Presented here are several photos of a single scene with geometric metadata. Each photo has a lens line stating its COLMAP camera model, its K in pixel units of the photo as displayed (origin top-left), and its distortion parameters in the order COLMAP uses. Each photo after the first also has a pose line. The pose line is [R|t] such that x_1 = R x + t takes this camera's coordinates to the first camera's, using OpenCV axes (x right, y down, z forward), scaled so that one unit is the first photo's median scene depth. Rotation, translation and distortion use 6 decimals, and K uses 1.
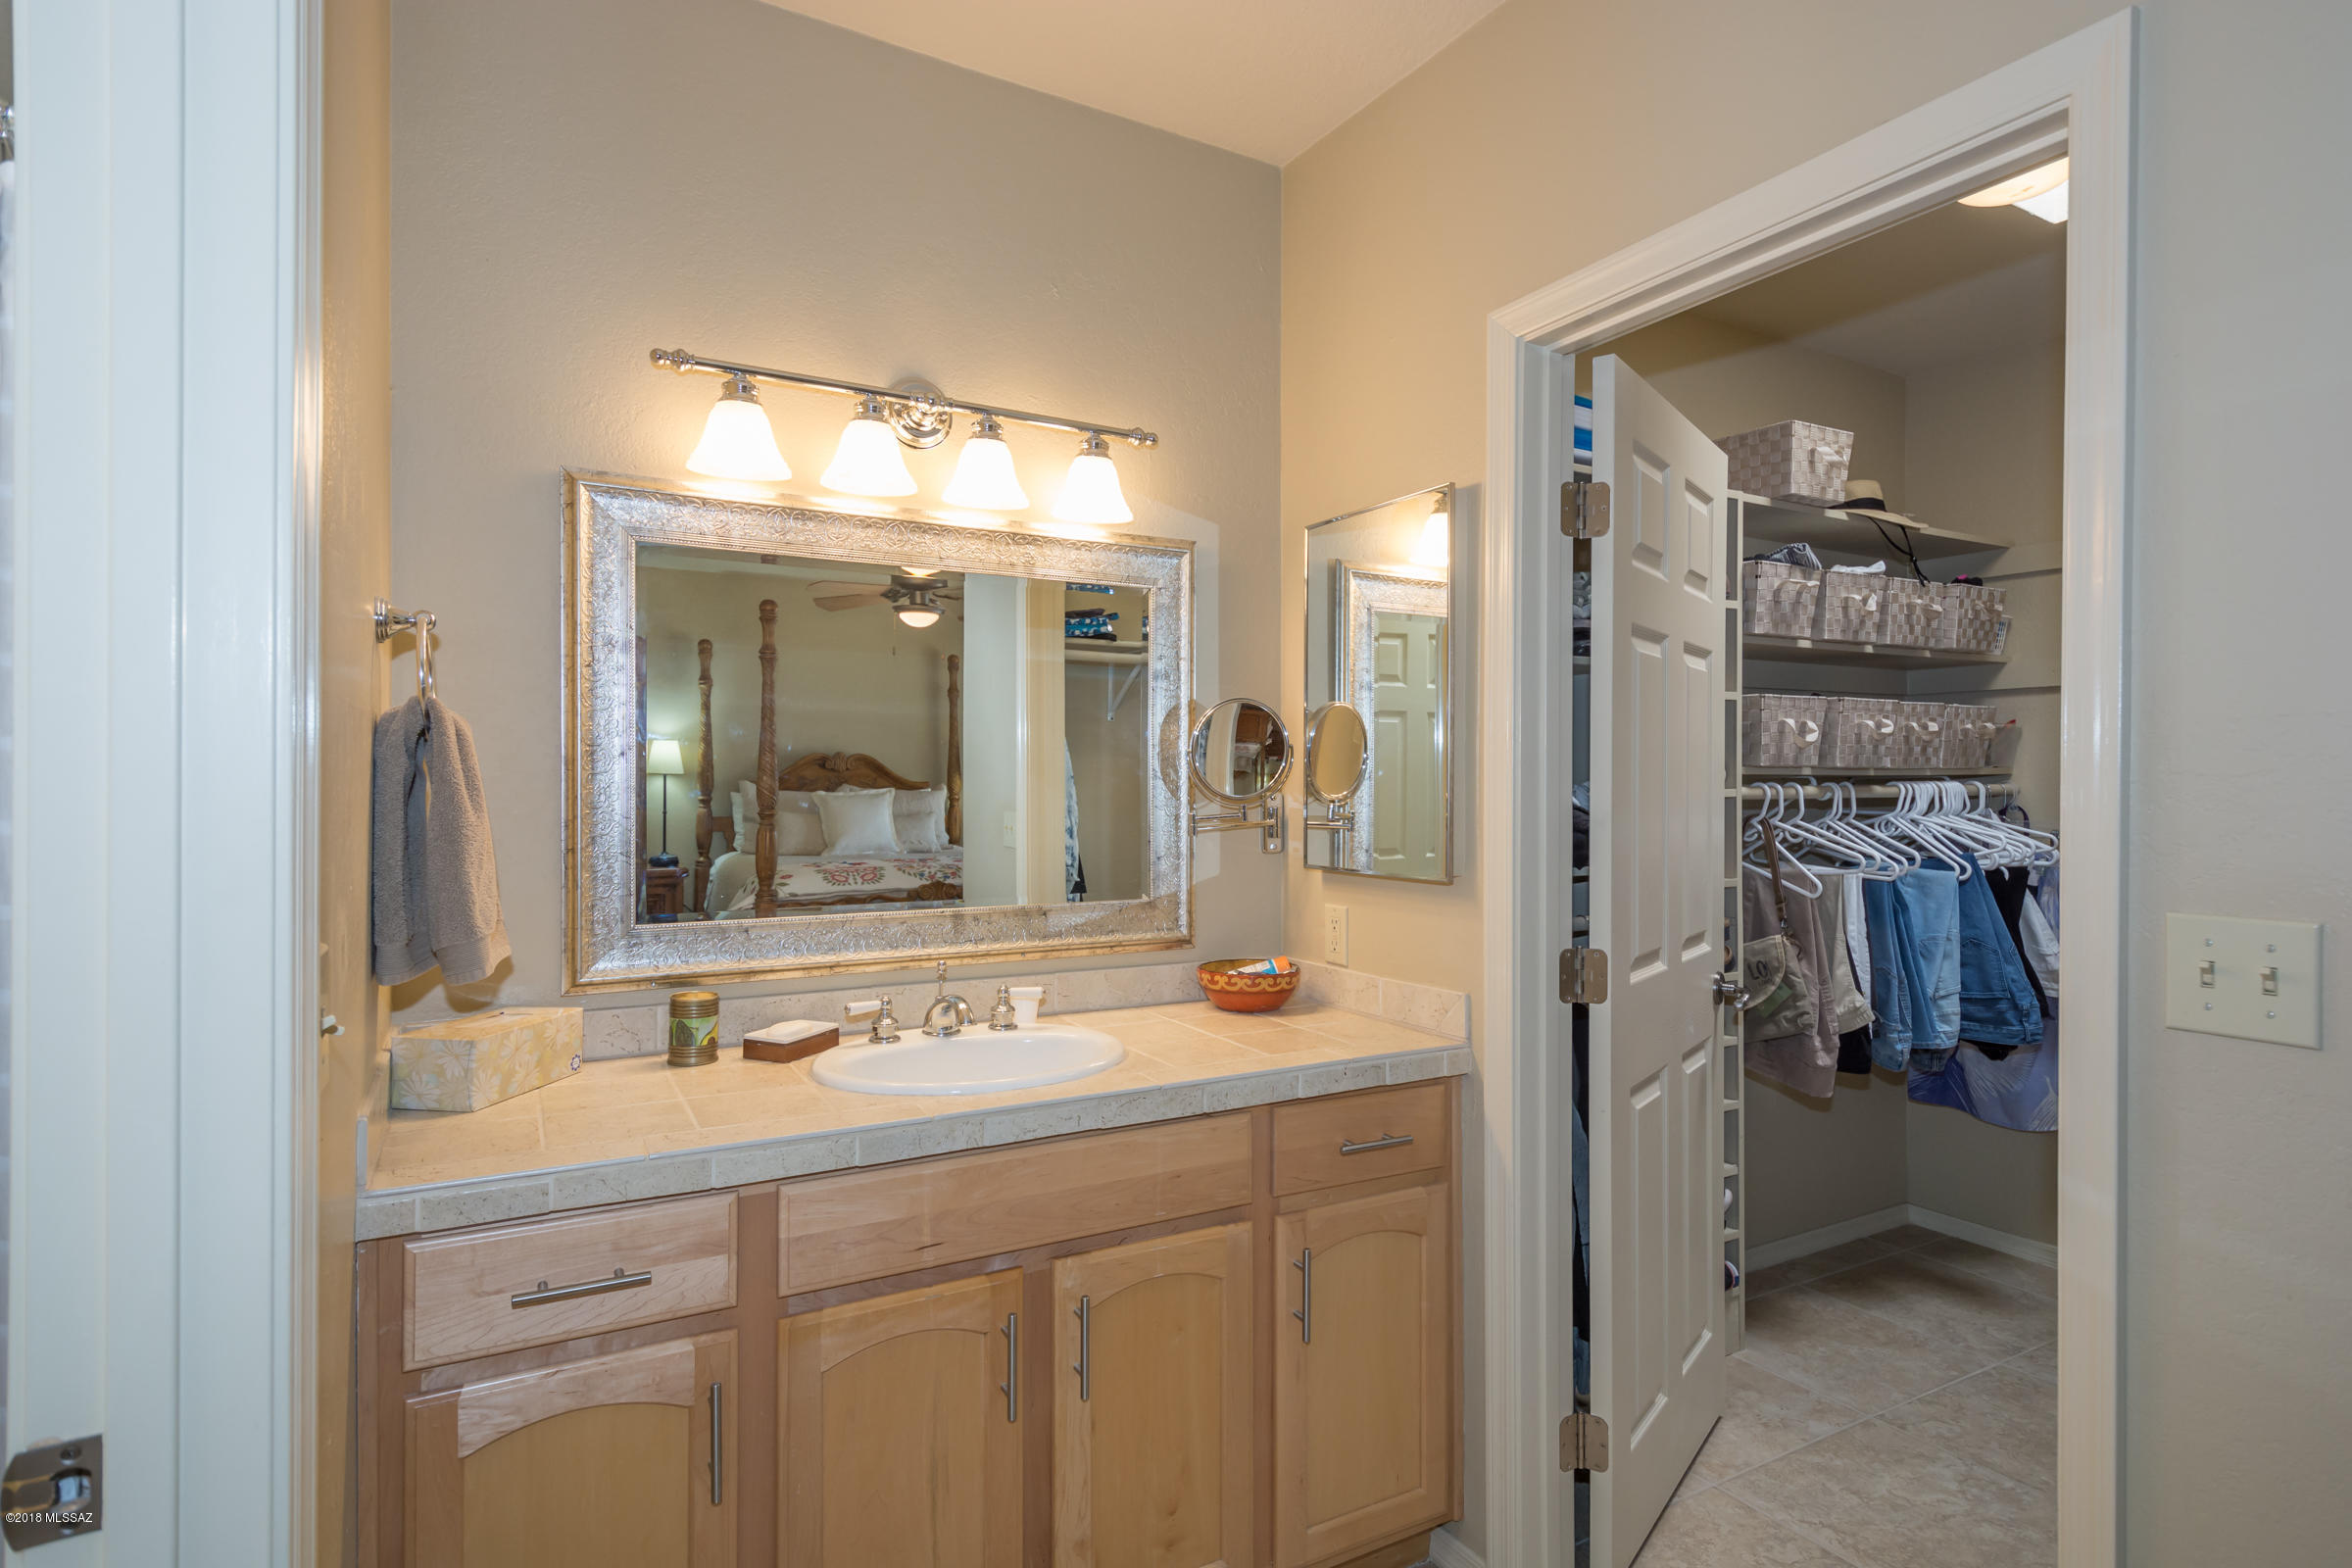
lens RADIAL K [[1218.5, 0, 1172.3], [0, 1218.5, 788.6], [0, 0, 1]] dist [0.013410, -0.001145]
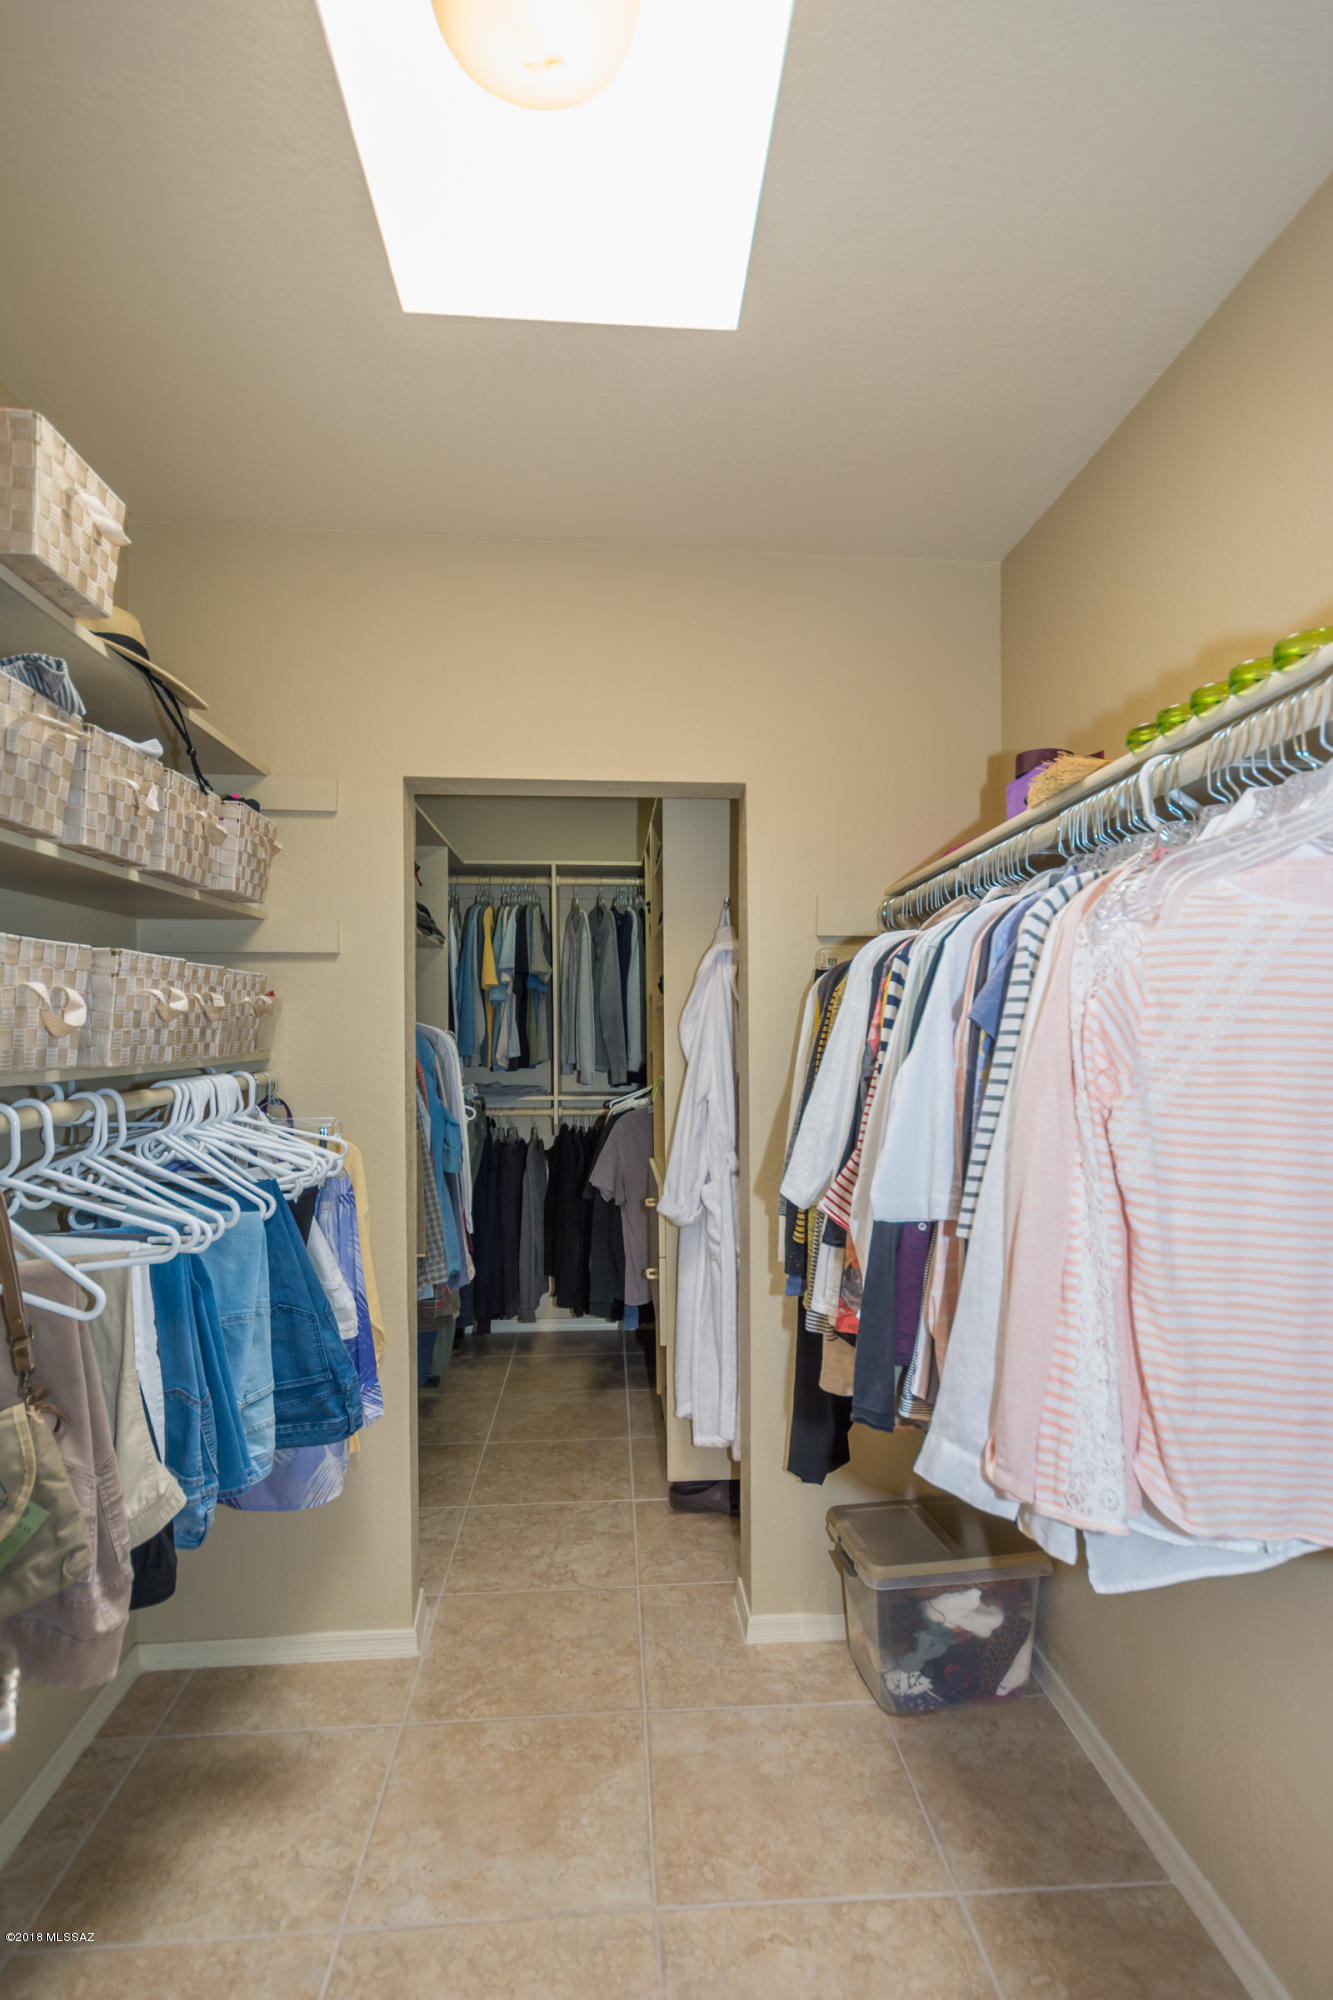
lens RADIAL K [[1036.2, 0, 681.3], [0, 1036.2, 1032.0], [0, 0, 1]] dist [0.013410, -0.001145]
pose [[0.416678, -0.004008, 0.909045, 0.207227], [0.001341, 0.999992, 0.003795, -0.036140], [-0.909053, -0.000362, 0.416680, 0.545139]]
